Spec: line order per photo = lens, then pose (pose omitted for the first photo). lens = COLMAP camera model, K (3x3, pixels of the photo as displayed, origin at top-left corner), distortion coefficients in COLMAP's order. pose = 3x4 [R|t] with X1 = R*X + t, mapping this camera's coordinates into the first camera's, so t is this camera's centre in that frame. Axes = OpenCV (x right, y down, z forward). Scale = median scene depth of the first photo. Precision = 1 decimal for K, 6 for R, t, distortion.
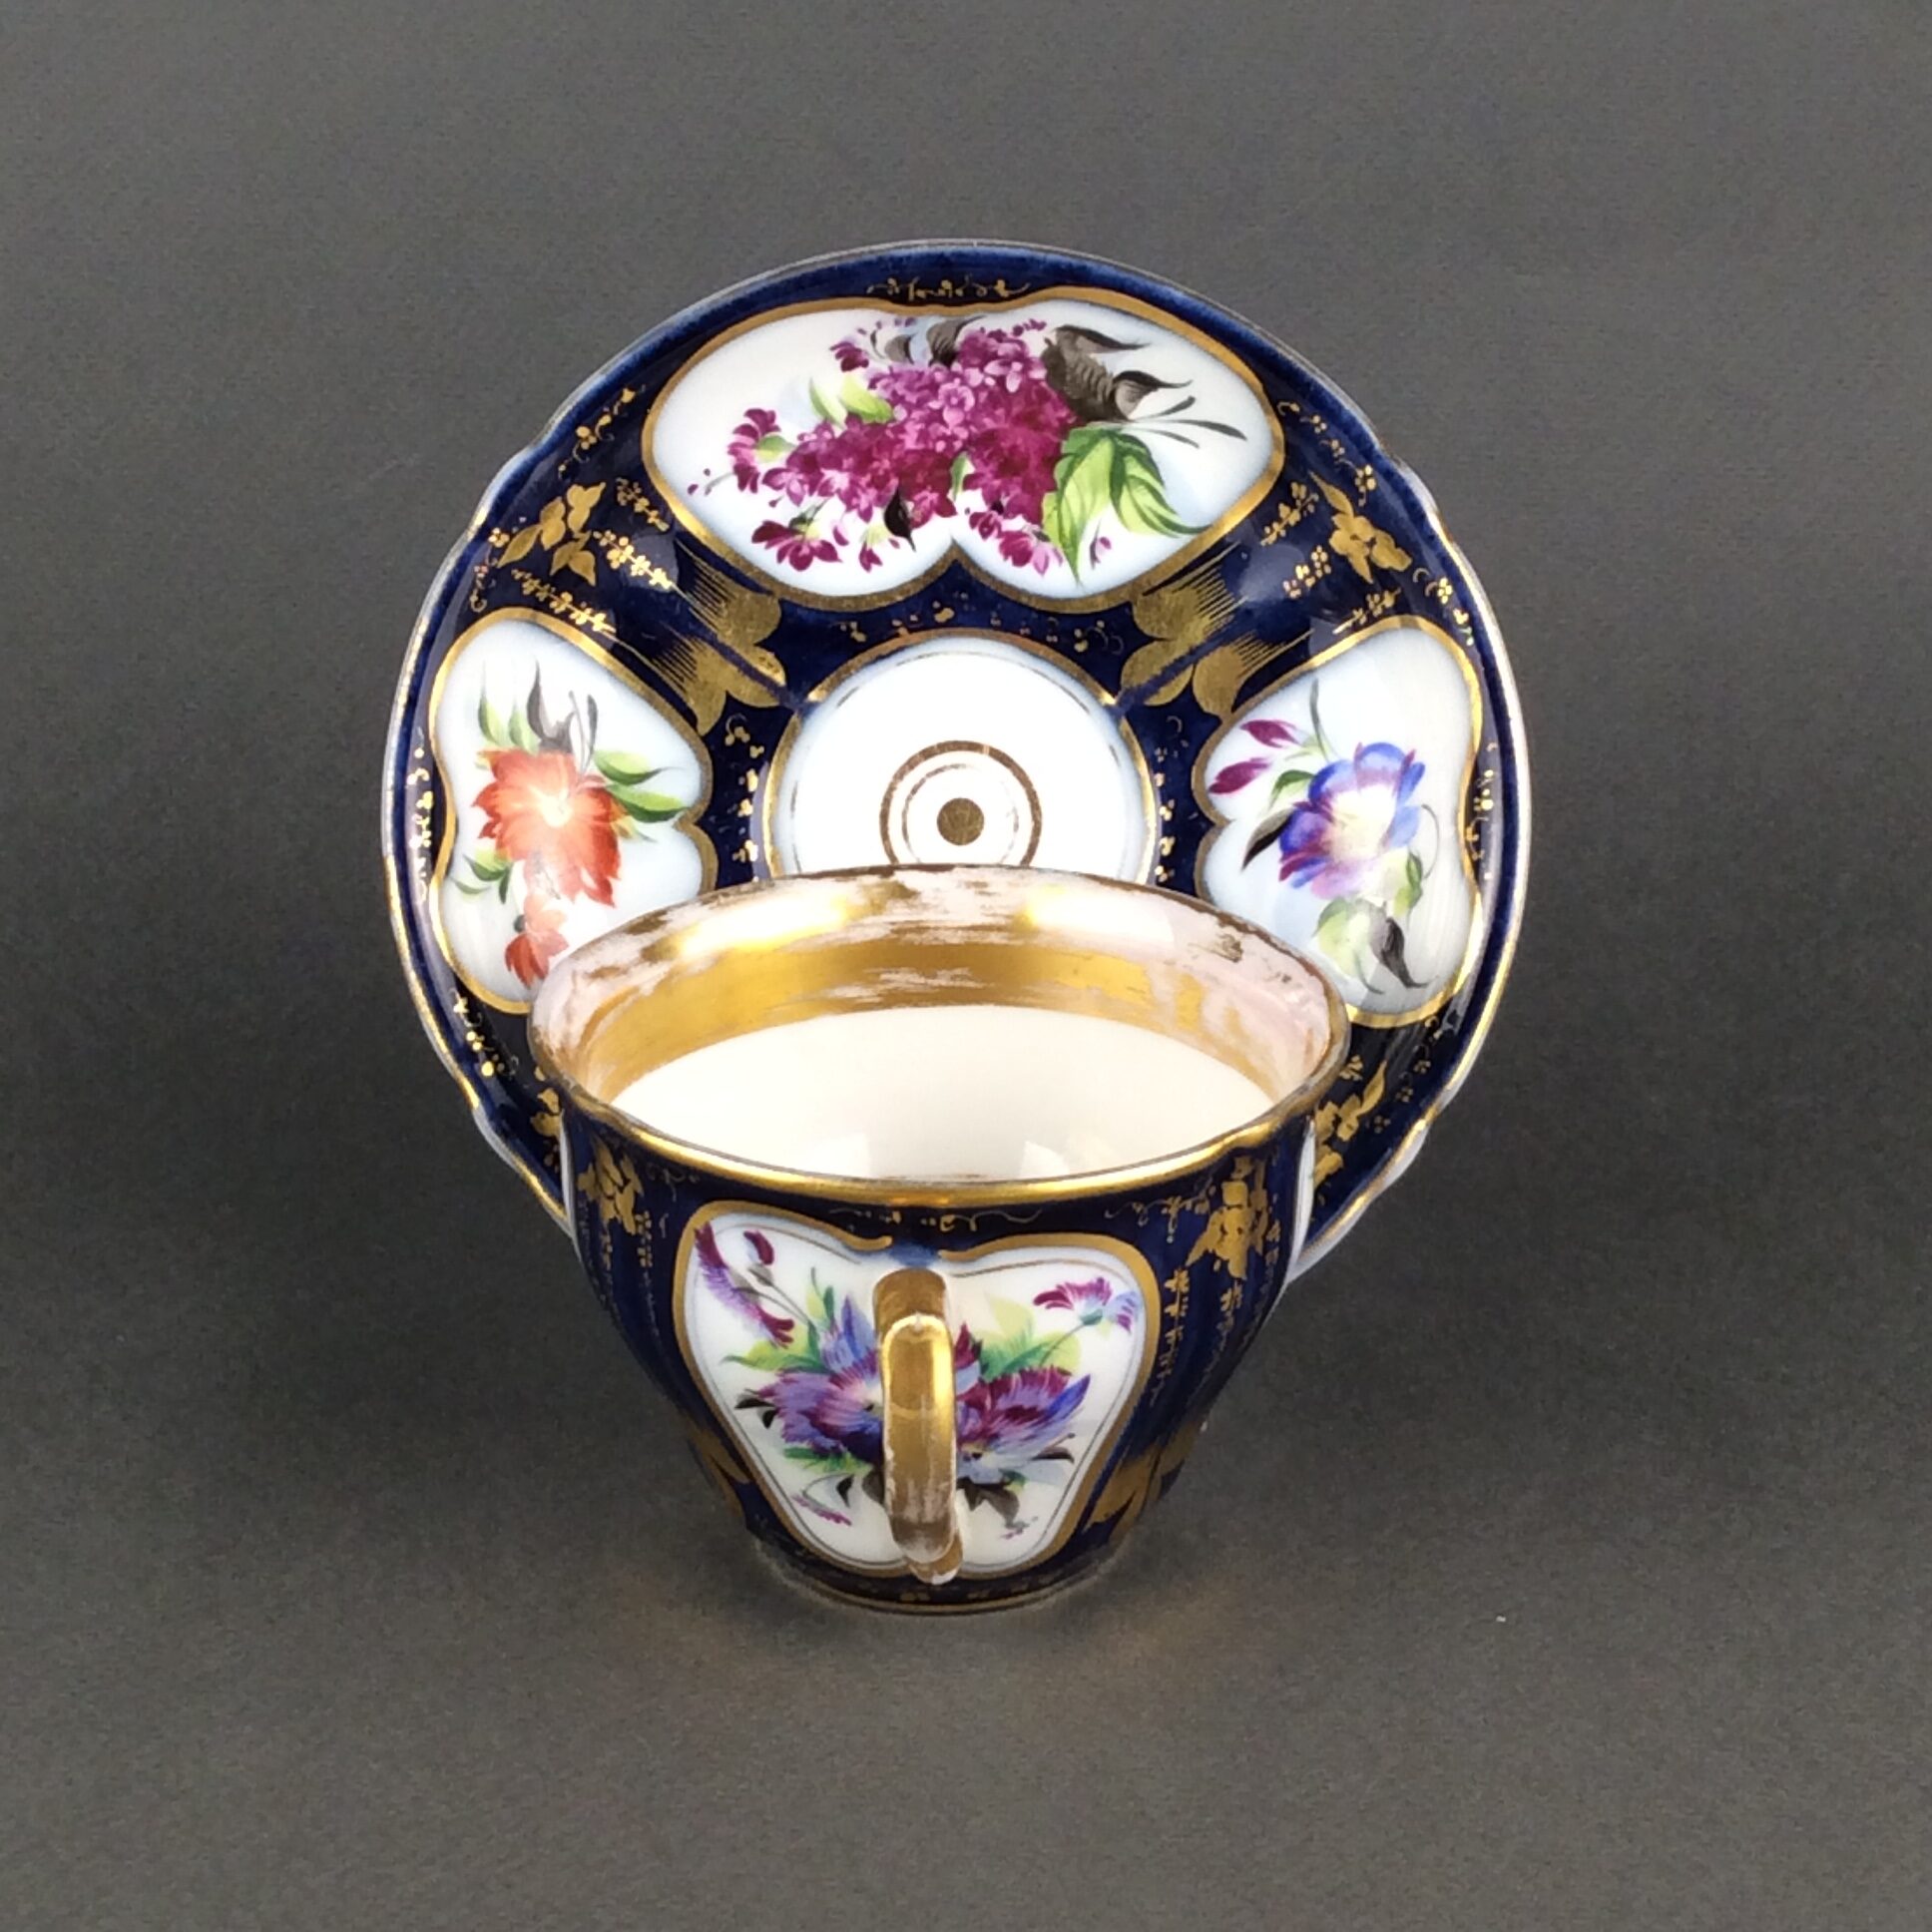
lens RADIAL K [[4025.0, 0, 972.3], [0, 4025.0, 961.6], [0, 0, 1]] dist [0.020684, 0.000000]
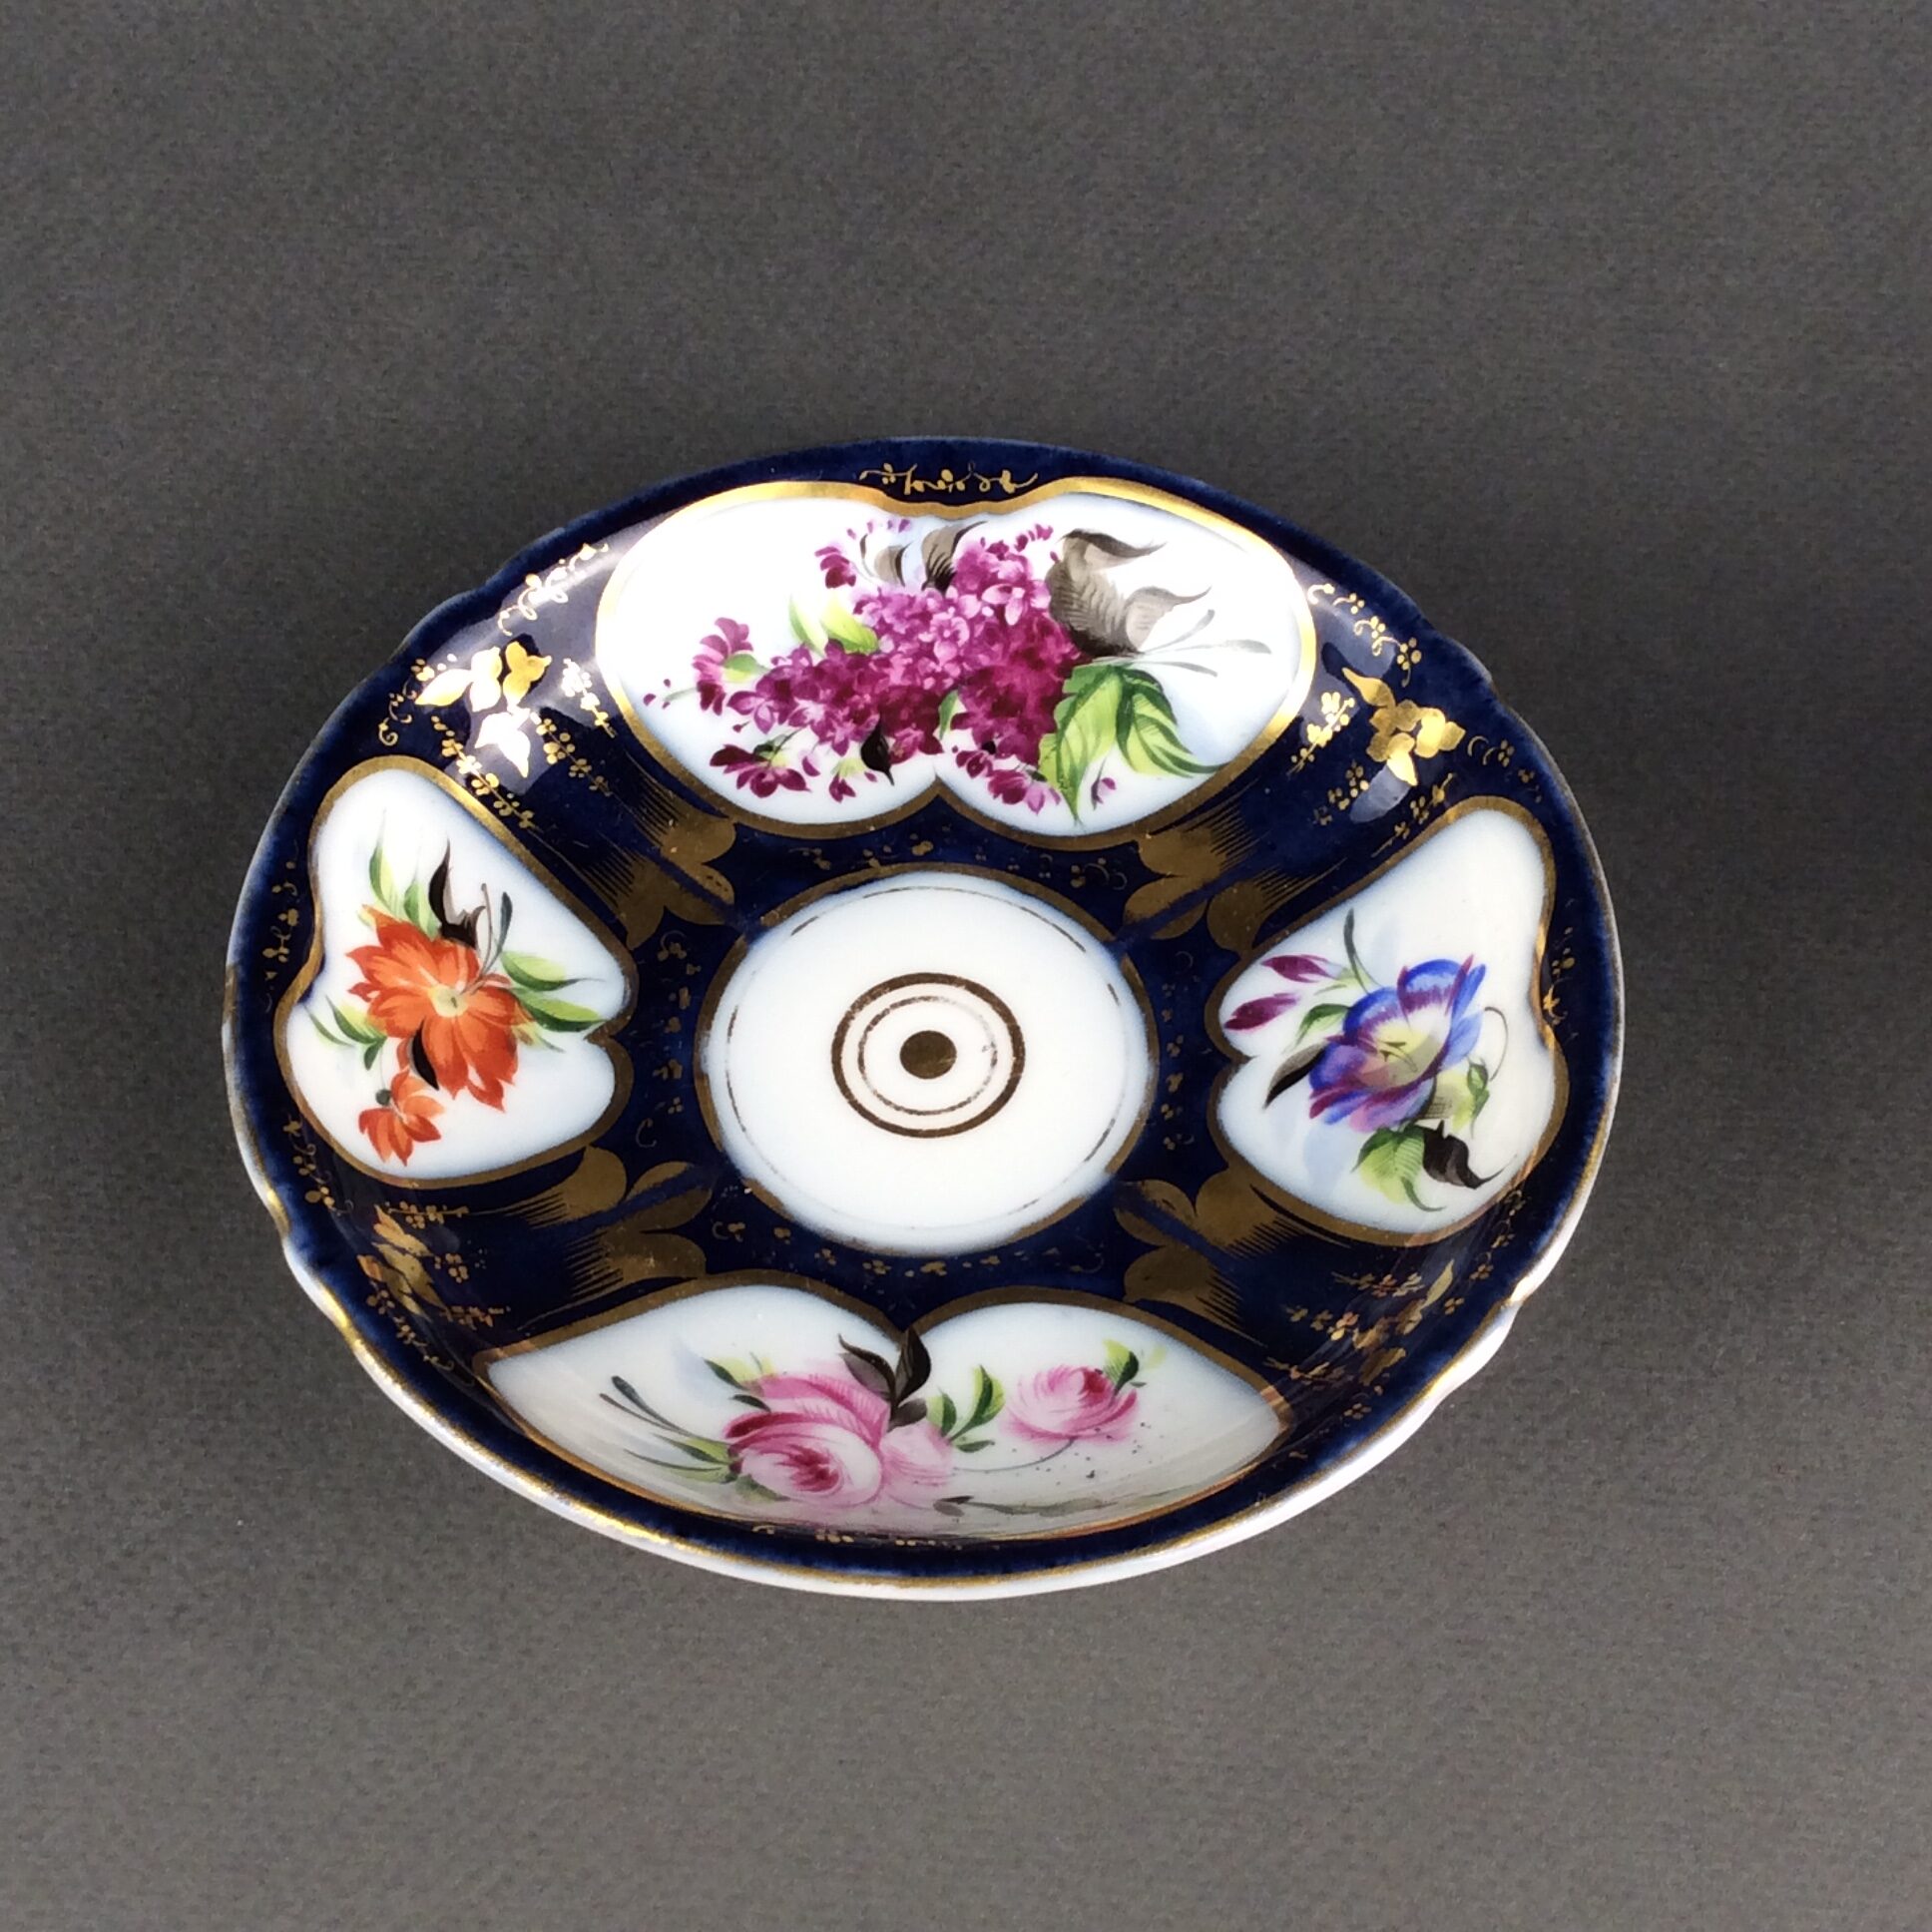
lens RADIAL K [[3205.8, 0, 967.4], [0, 3205.8, 965.3], [0, 0, 1]] dist [0.090927, 0.000000]
pose [[0.998525, 0.054131, -0.004088, 0.007042], [-0.048001, 0.845259, -0.532196, 0.307103], [-0.025353, 0.531608, 0.846611, 0.426535]]
